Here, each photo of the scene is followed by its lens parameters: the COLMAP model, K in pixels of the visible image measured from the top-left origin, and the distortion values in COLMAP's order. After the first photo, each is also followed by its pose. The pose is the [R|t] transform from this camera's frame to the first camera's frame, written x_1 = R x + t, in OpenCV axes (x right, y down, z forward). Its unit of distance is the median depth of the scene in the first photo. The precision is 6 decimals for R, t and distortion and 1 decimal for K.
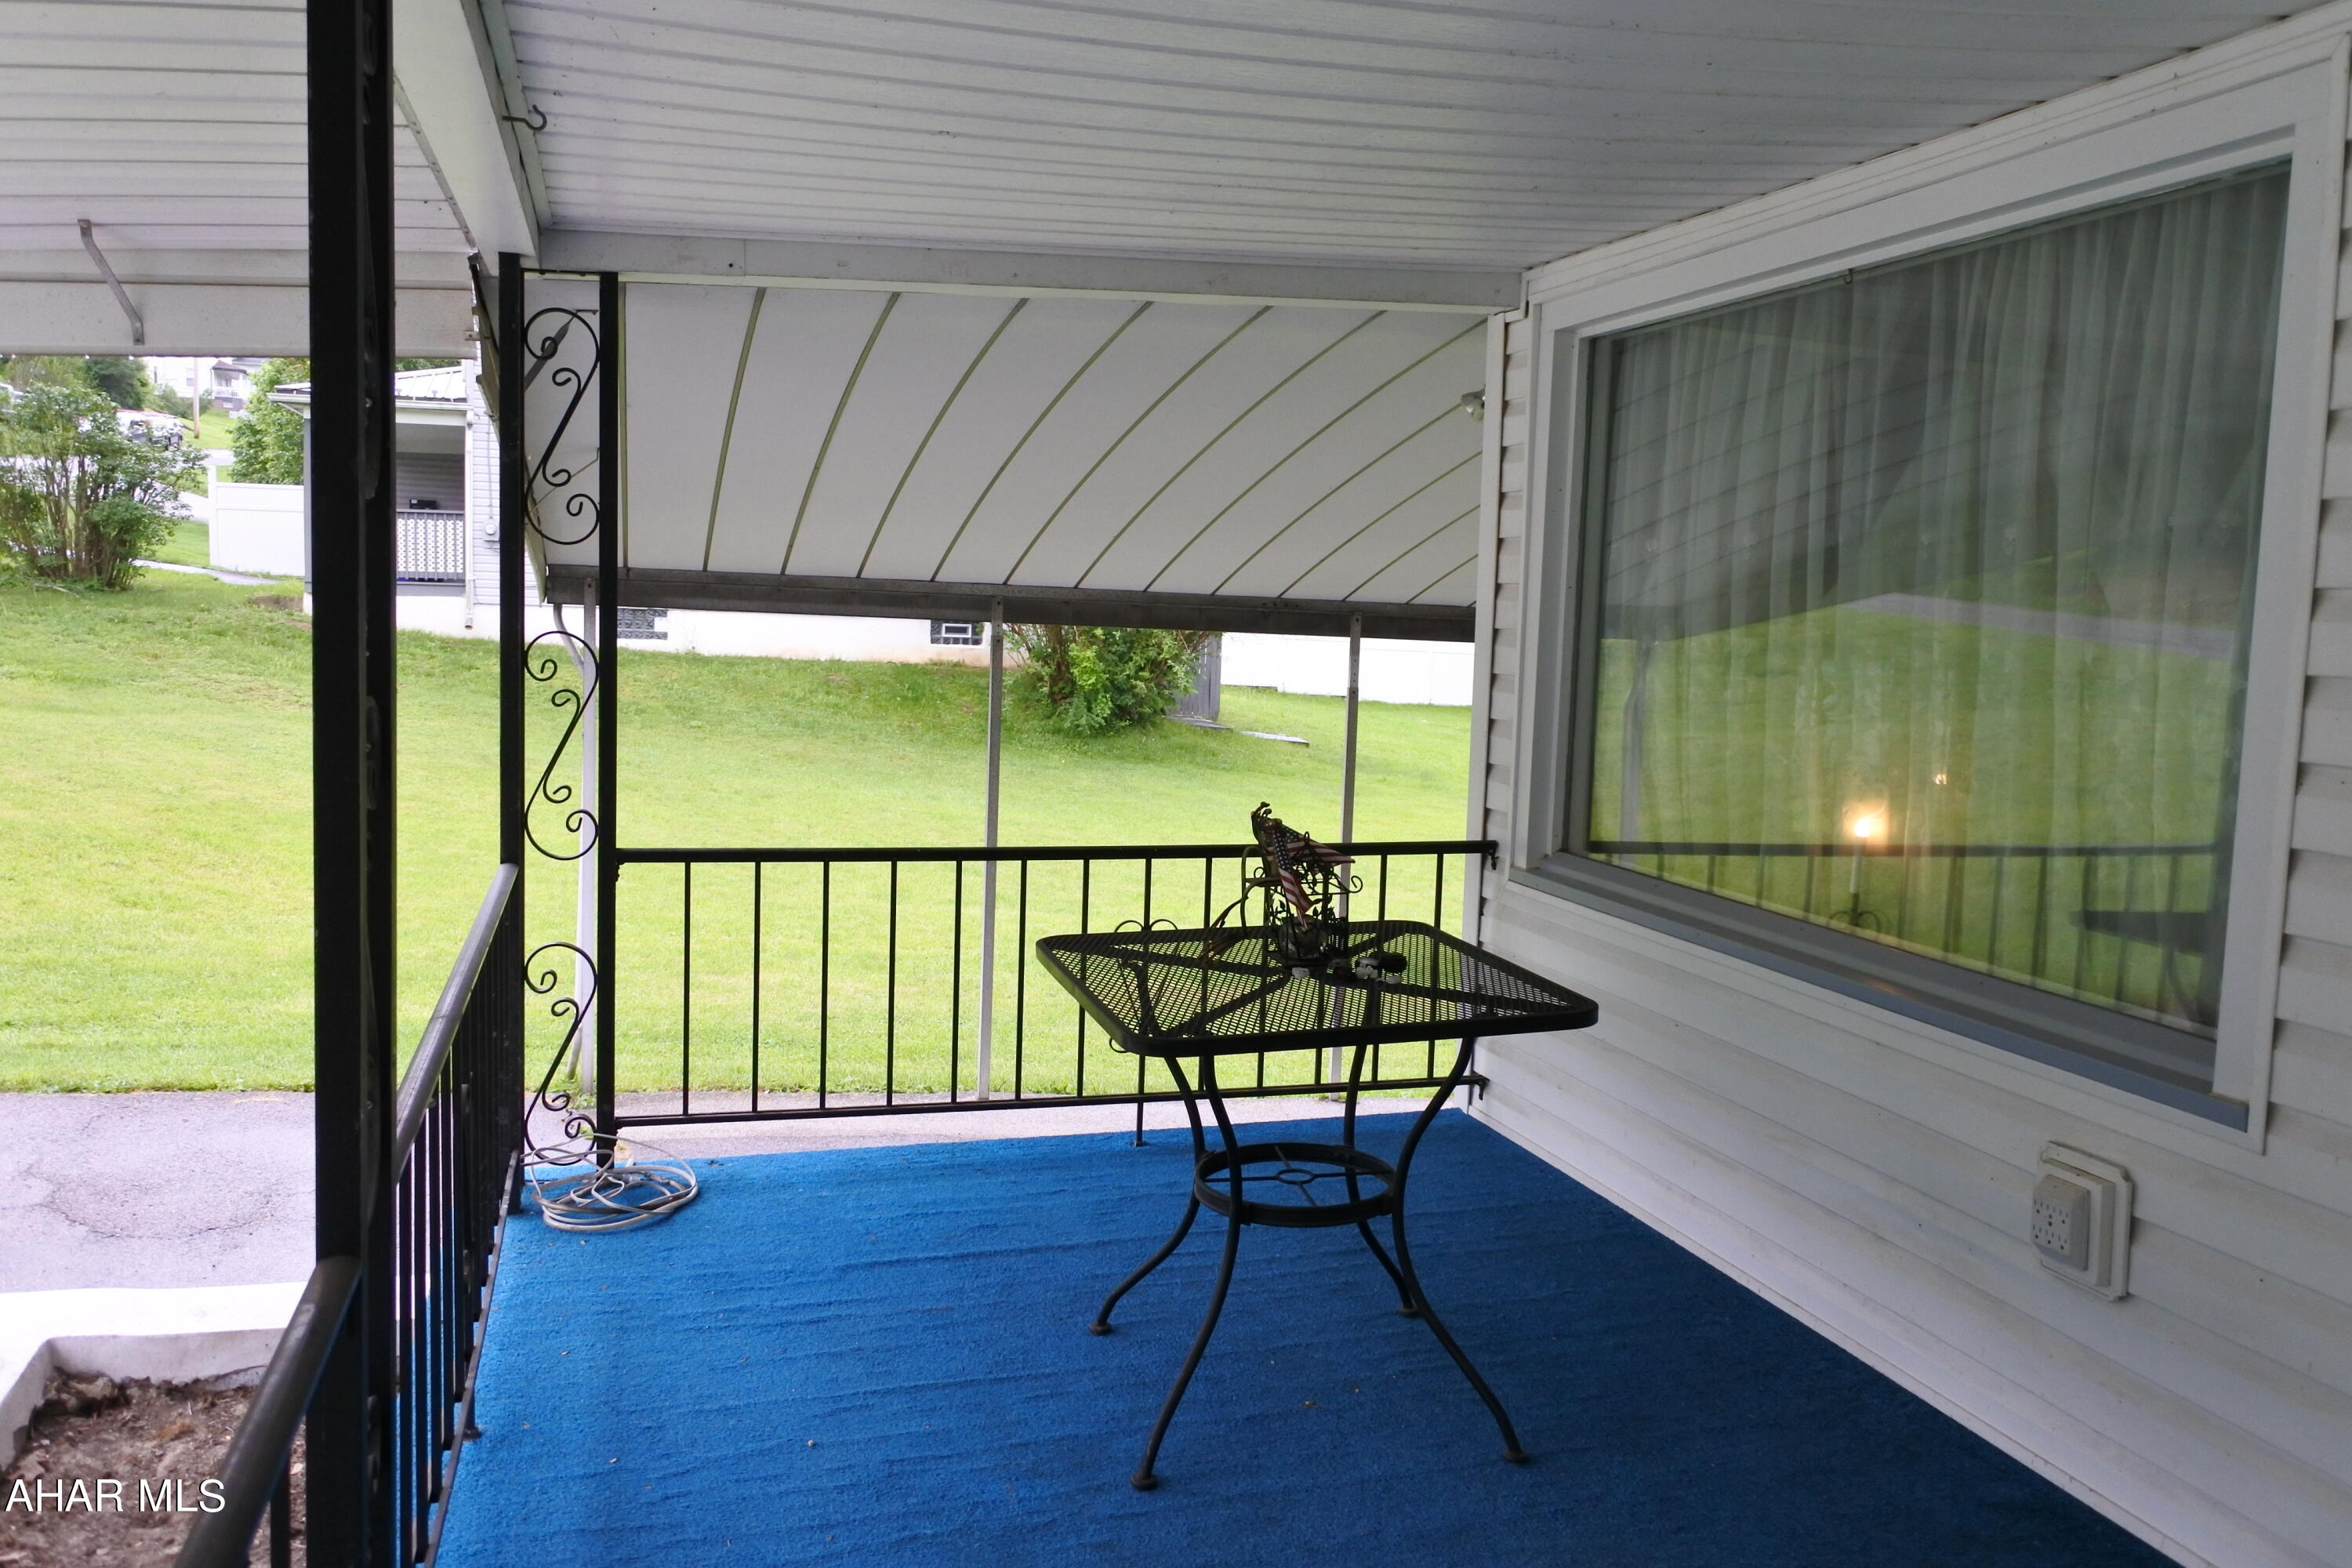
lens RADIAL K [[1874.8, 0, 1176.0], [0, 1874.8, 784.0], [0, 0, 1]] dist [0.034099, -0.008536]
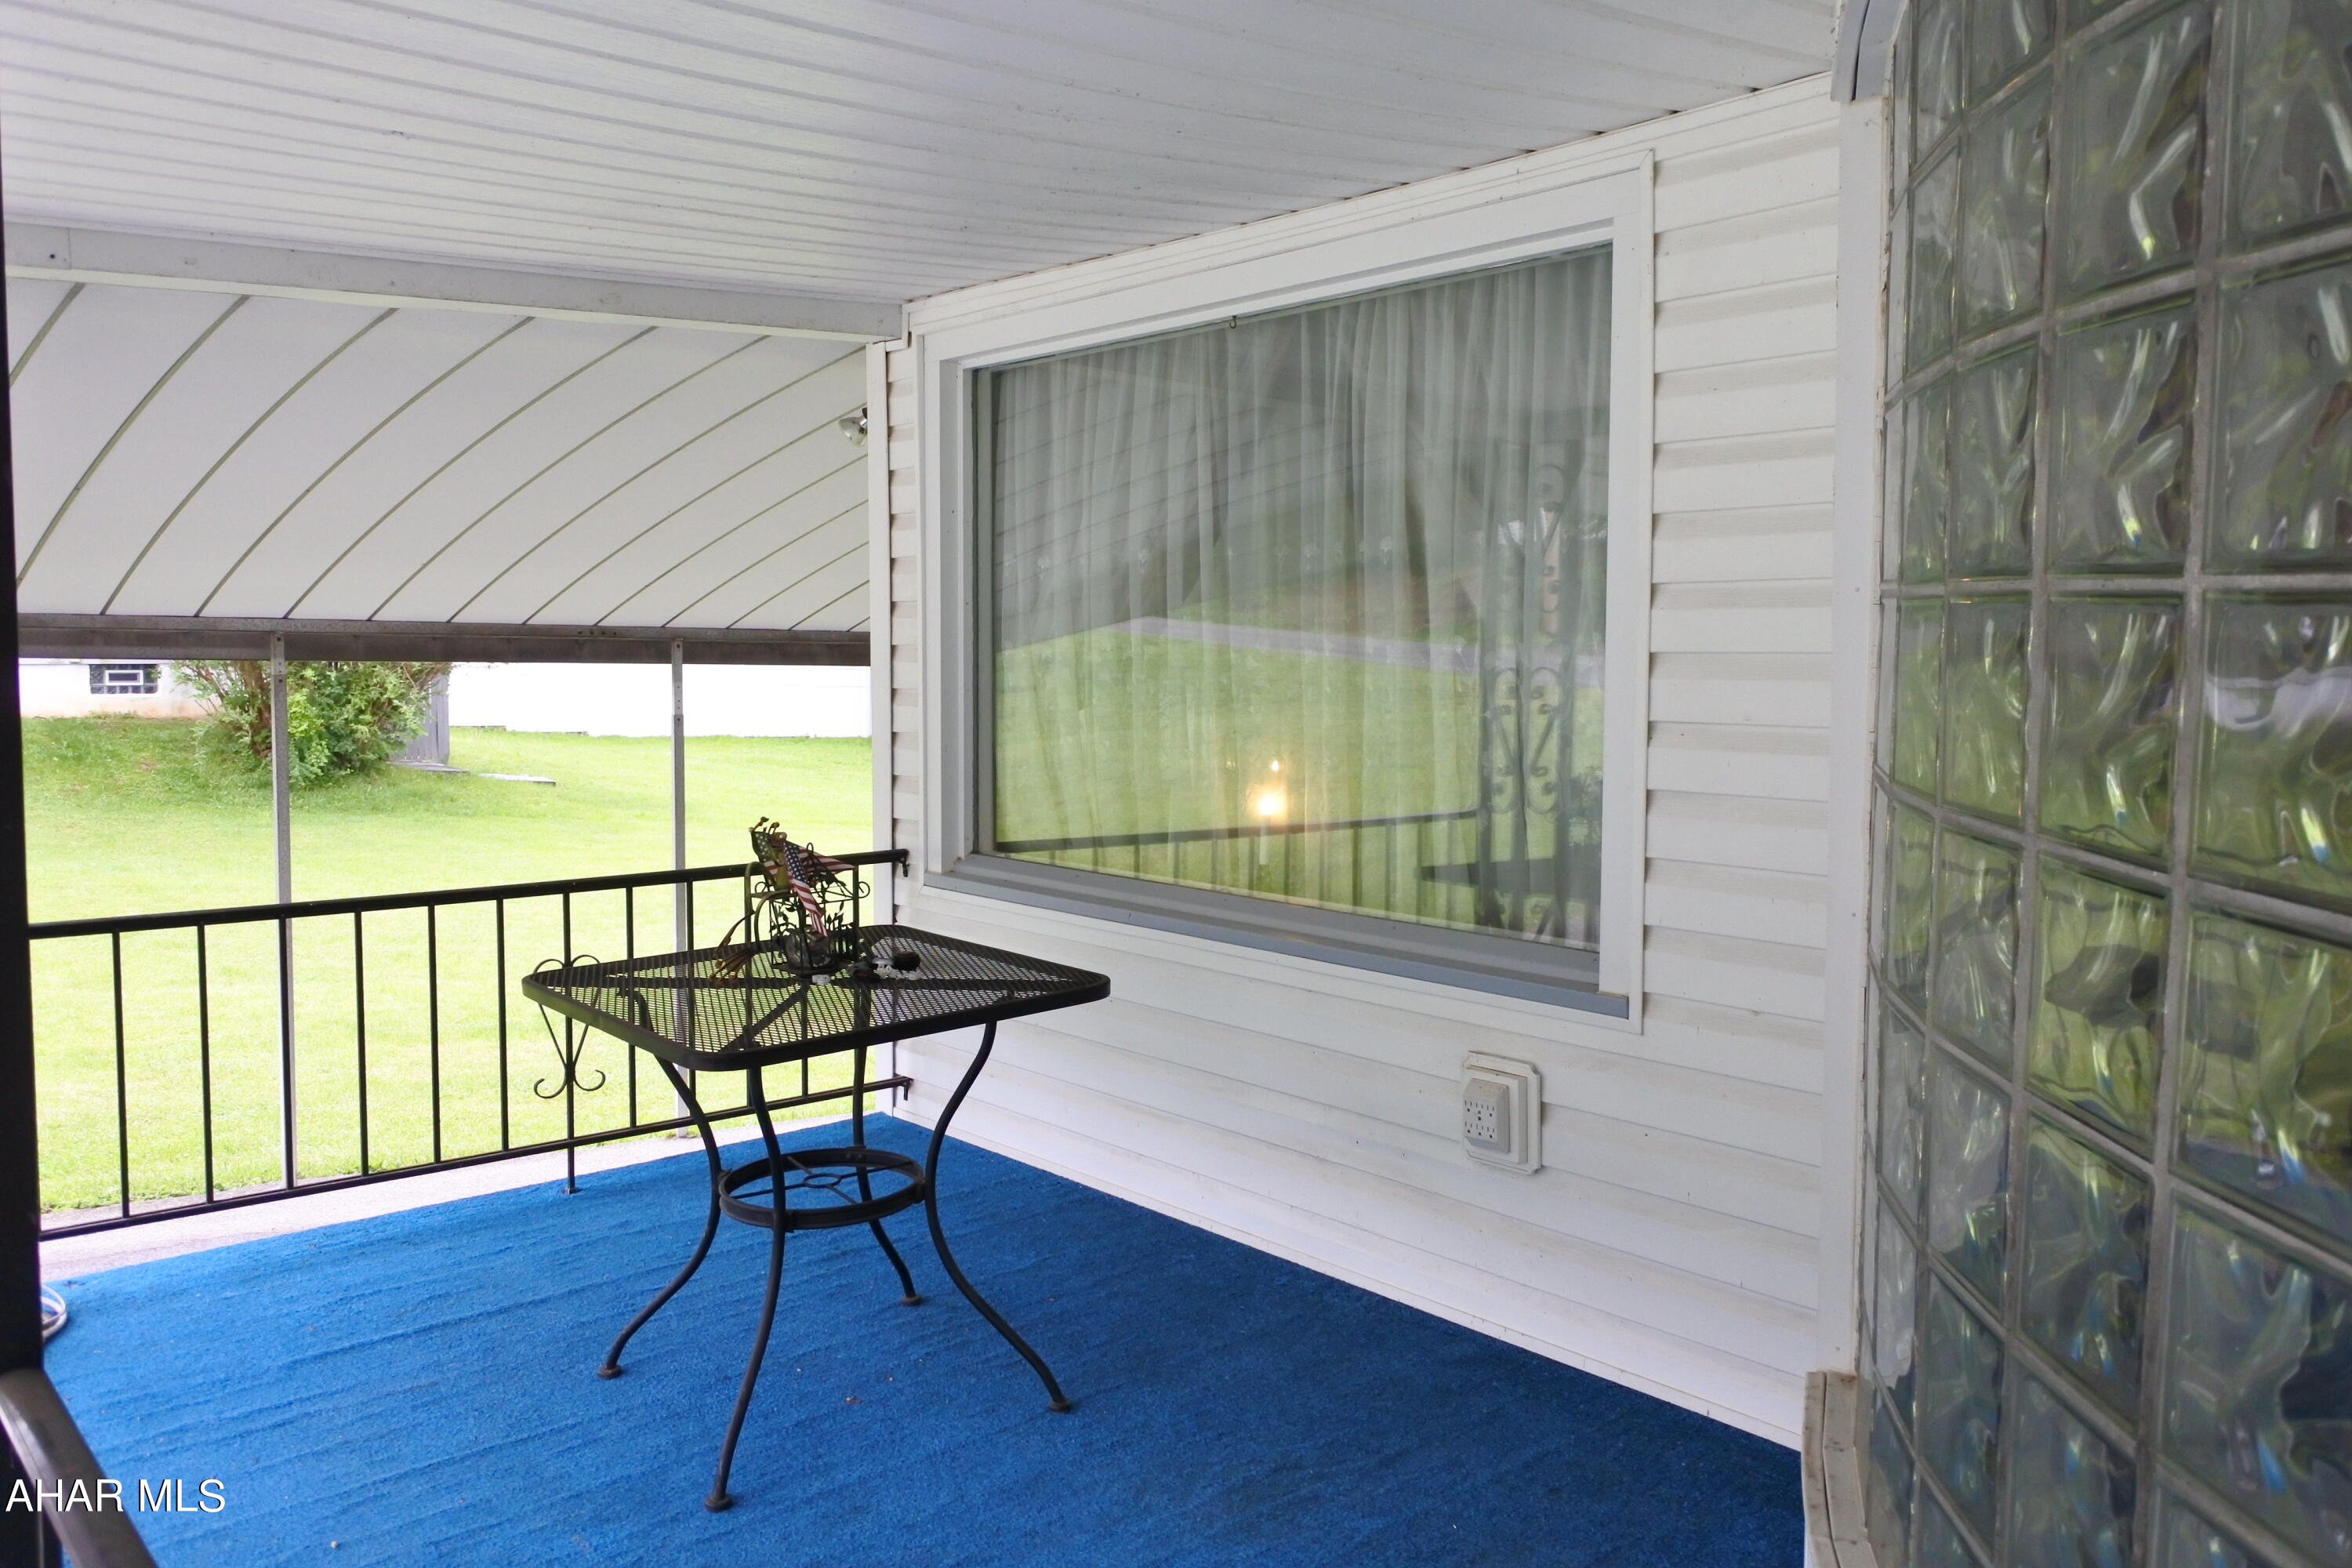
lens RADIAL K [[1874.8, 0, 1176.0], [0, 1874.8, 784.0], [0, 0, 1]] dist [0.034099, -0.008536]
pose [[0.915428, -0.061377, 0.397775, -0.127395], [0.067155, 0.997742, -0.000596, 0.006322], [-0.396841, 0.027258, 0.917483, -0.015947]]
